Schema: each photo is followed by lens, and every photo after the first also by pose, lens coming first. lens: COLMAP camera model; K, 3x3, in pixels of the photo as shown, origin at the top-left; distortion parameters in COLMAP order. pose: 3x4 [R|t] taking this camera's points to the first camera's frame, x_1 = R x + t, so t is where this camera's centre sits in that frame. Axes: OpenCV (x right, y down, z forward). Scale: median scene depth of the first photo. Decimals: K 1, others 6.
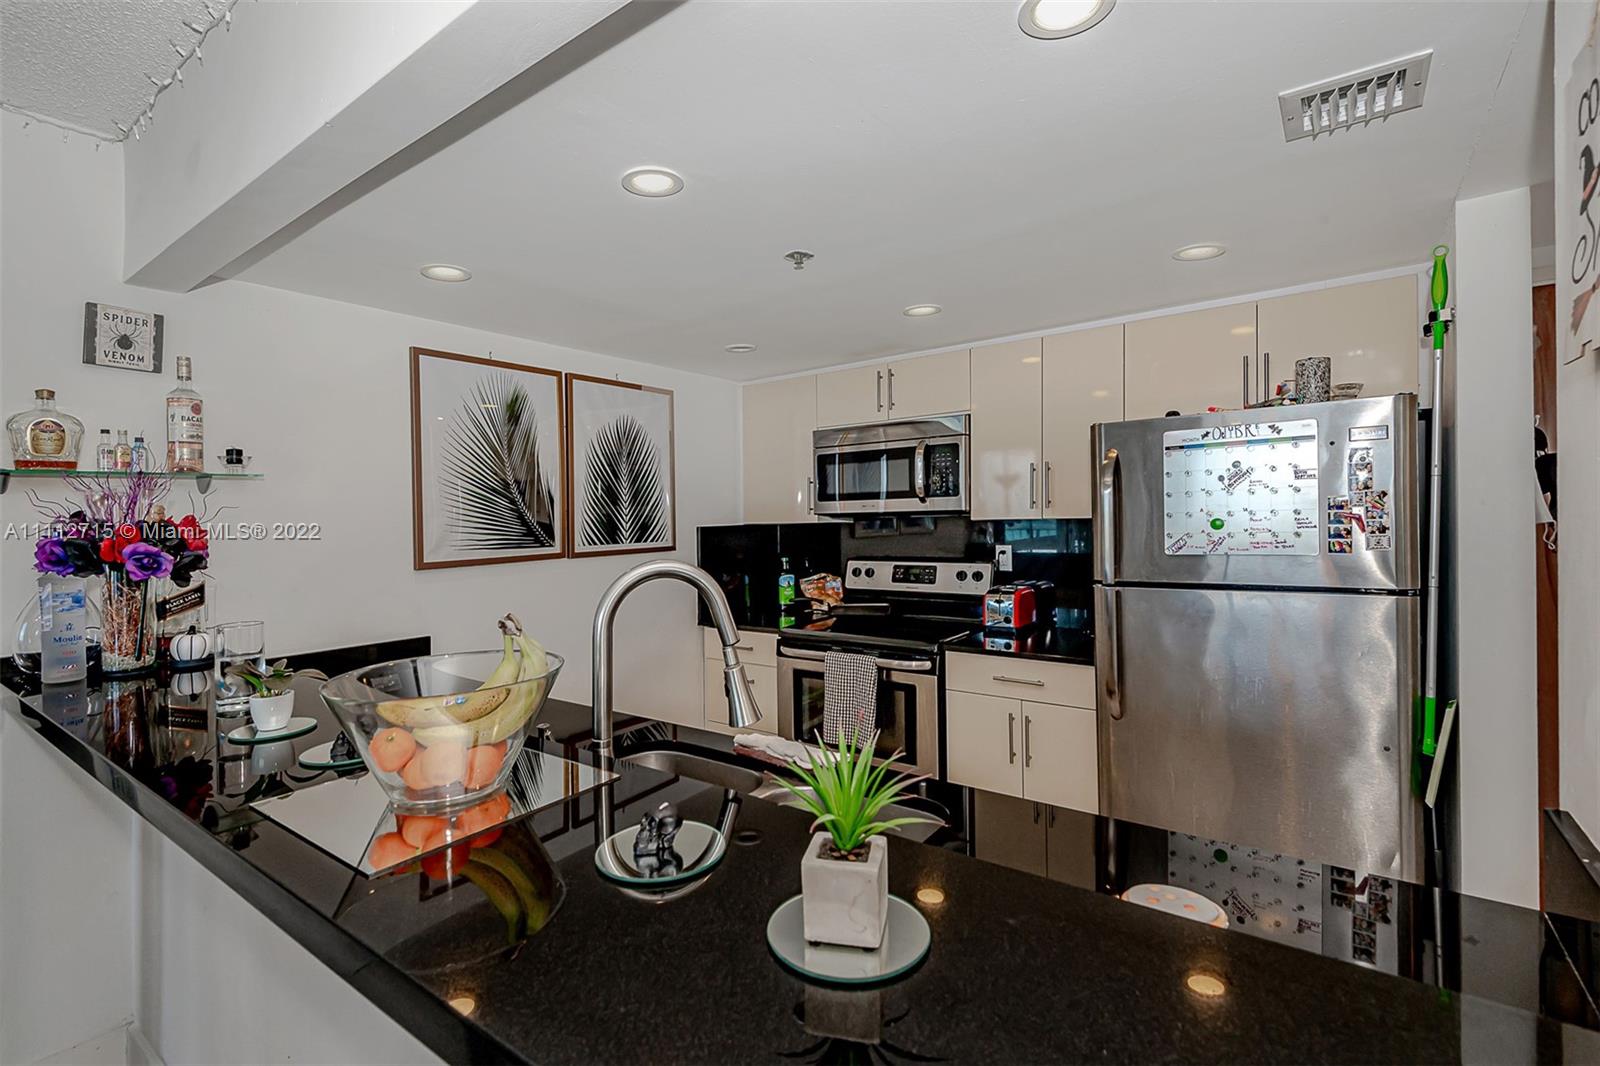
lens RADIAL K [[734.8, 0, 779.4], [0, 734.8, 530.4], [0, 0, 1]] dist [0.012789, -0.007158]
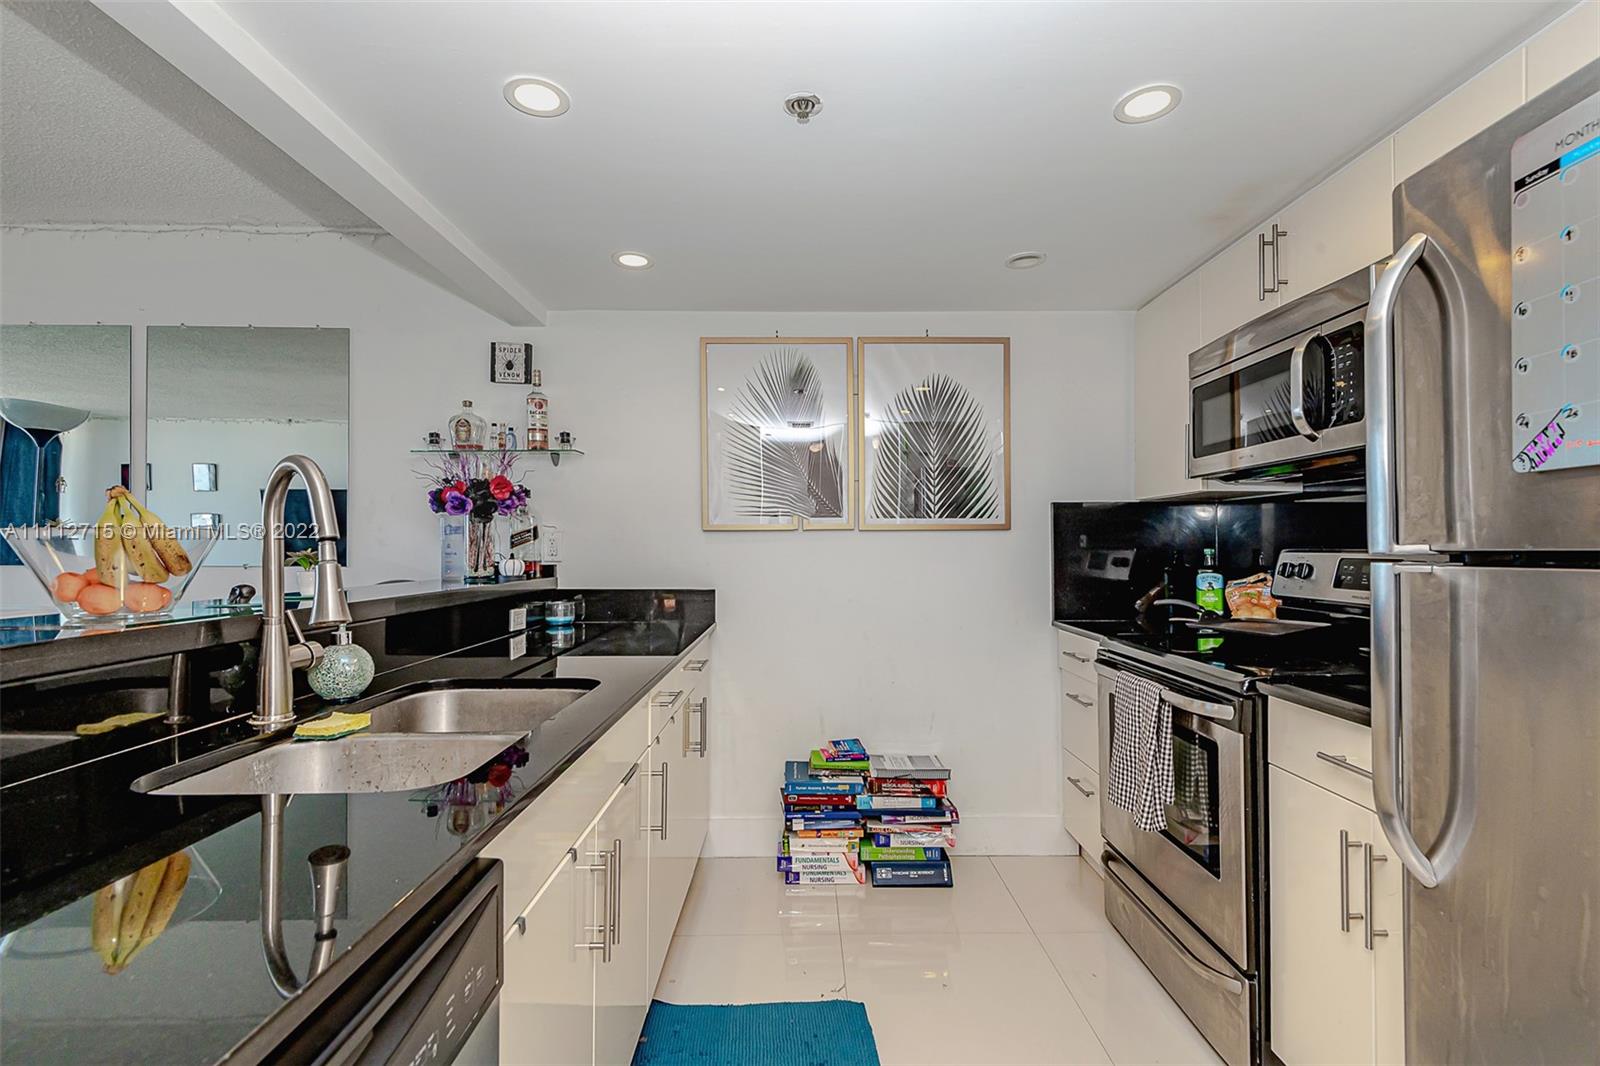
lens RADIAL K [[734.8, 0, 809.8], [0, 734.8, 528.5], [0, 0, 1]] dist [0.012789, -0.007158]
pose [[0.618308, 0.002870, -0.785931, 0.415641], [-0.029826, 0.999359, -0.019816, 0.055230], [0.785370, 0.035693, 0.617997, 0.344197]]
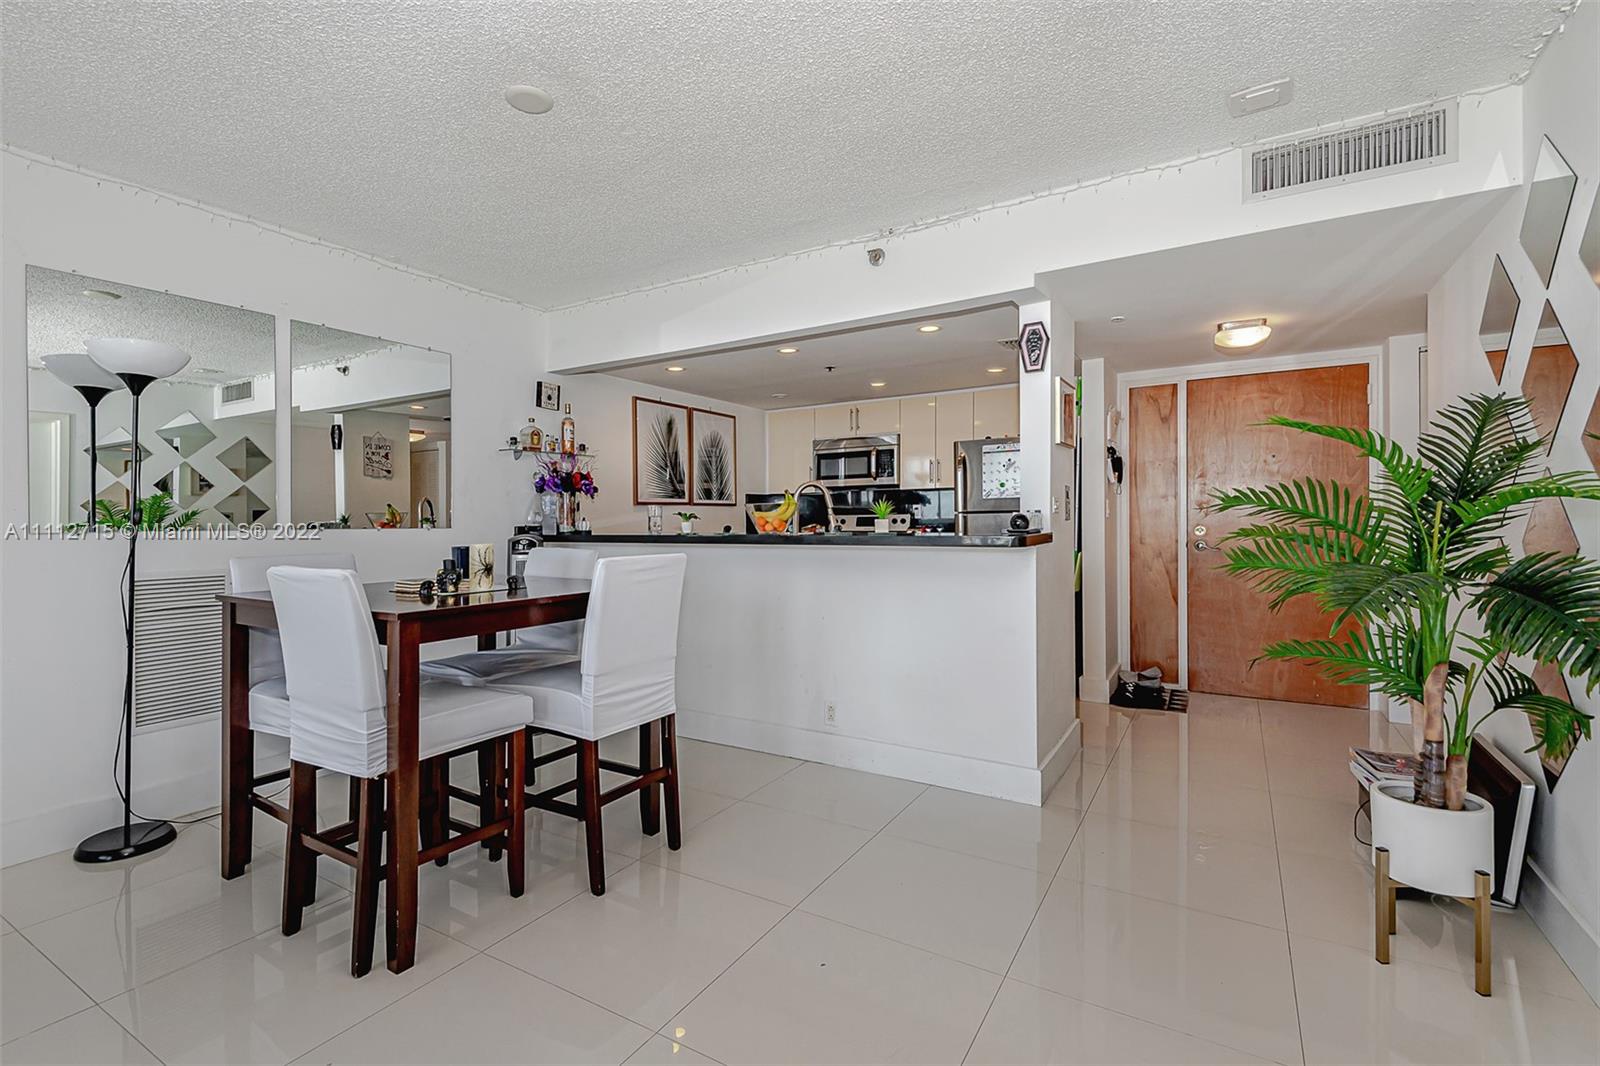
lens RADIAL K [[734.8, 0, 777.9], [0, 734.8, 522.4], [0, 0, 1]] dist [0.012789, -0.007158]
pose [[0.994601, 0.011776, 0.103104, -0.247484], [-0.009999, 0.999793, -0.017730, 0.107182], [-0.103292, 0.016603, 0.994513, -0.852944]]
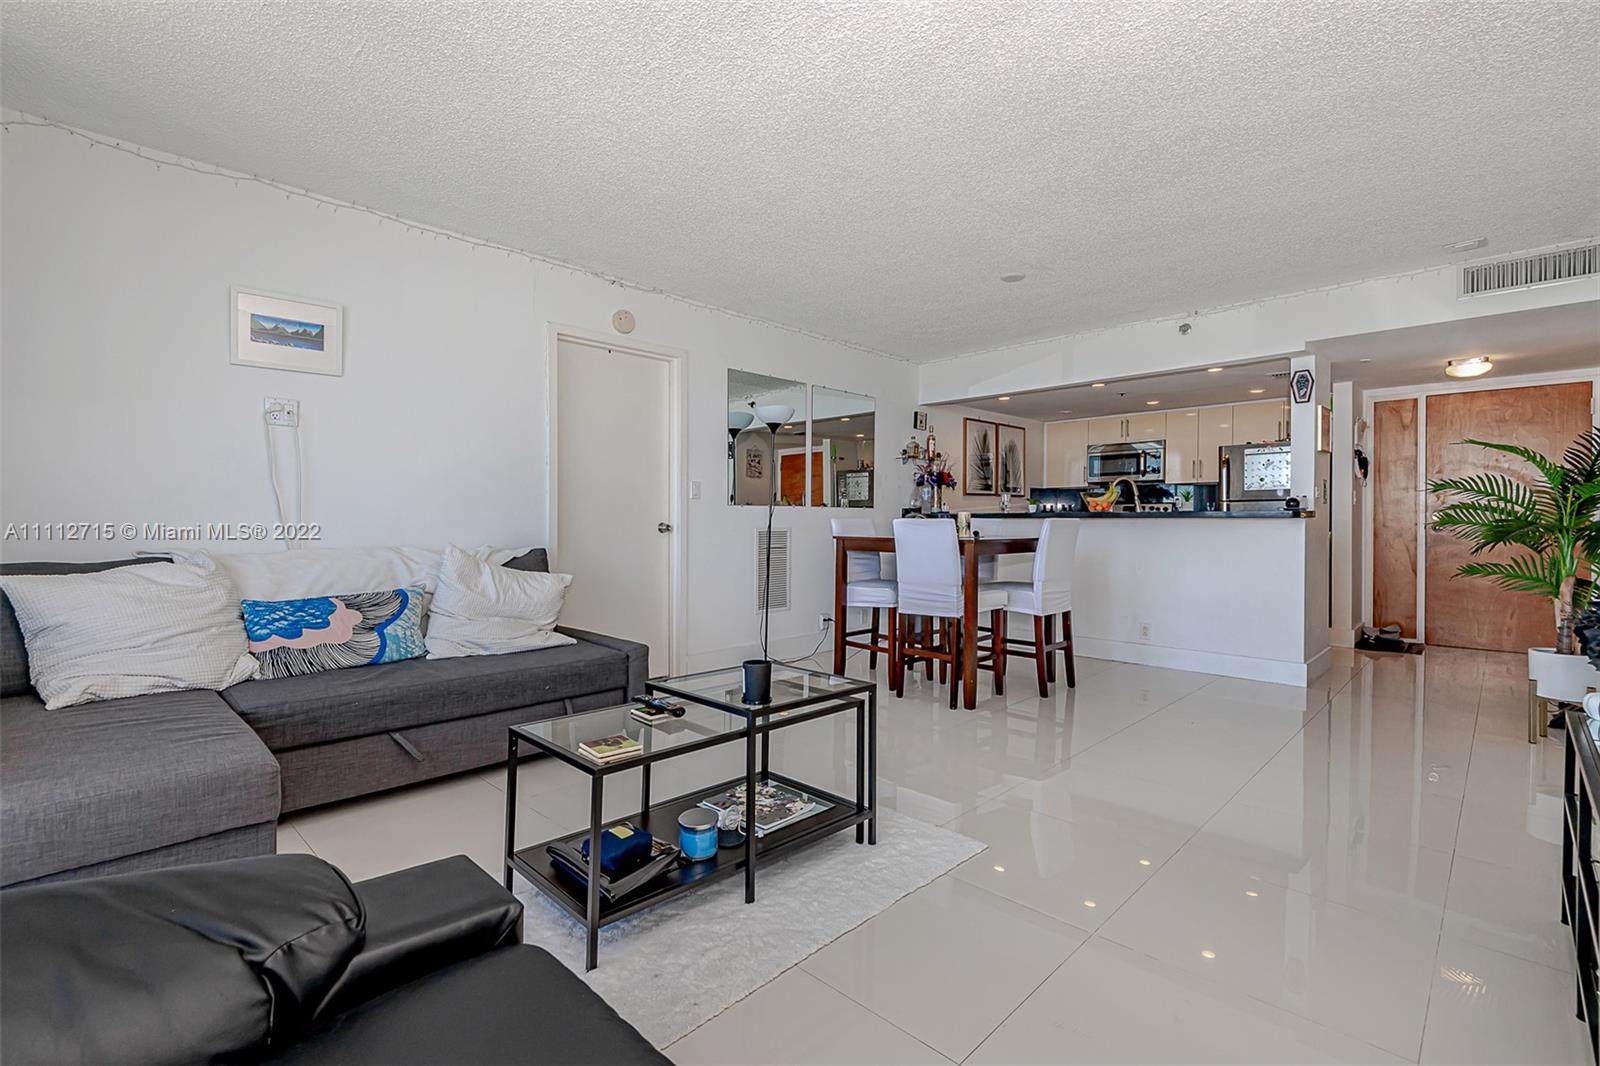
lens RADIAL K [[734.8, 0, 801.6], [0, 734.8, 524.5], [0, 0, 1]] dist [0.012789, -0.007158]
pose [[0.993871, 0.019752, -0.108765, -0.650184], [-0.020892, 0.999738, -0.009349, 0.164293], [0.108551, 0.011564, 0.994024, -1.507425]]
